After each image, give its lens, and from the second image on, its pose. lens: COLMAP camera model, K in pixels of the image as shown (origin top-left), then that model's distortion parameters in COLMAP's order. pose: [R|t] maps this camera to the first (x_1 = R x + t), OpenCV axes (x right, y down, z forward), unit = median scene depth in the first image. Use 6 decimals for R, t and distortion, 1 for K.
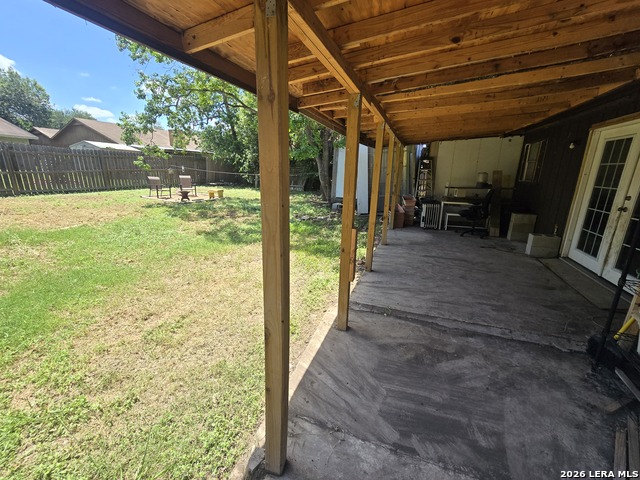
lens RADIAL K [[261.1, 0, 319.6], [0, 261.1, 236.3], [0, 0, 1]] dist [-0.002812, -0.000062]
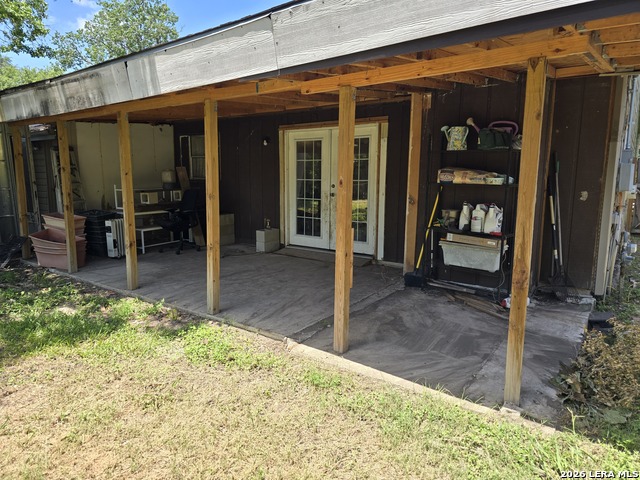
lens RADIAL K [[423.5, 0, 319.4], [0, 423.5, 238.6], [0, 0, 1]] dist [0.043732, -0.010689]
pose [[0.282887, -0.170502, 0.943877, -1.012147], [0.250175, 0.963126, 0.099000, -0.130118], [-0.925952, 0.208129, 0.315111, 0.487745]]
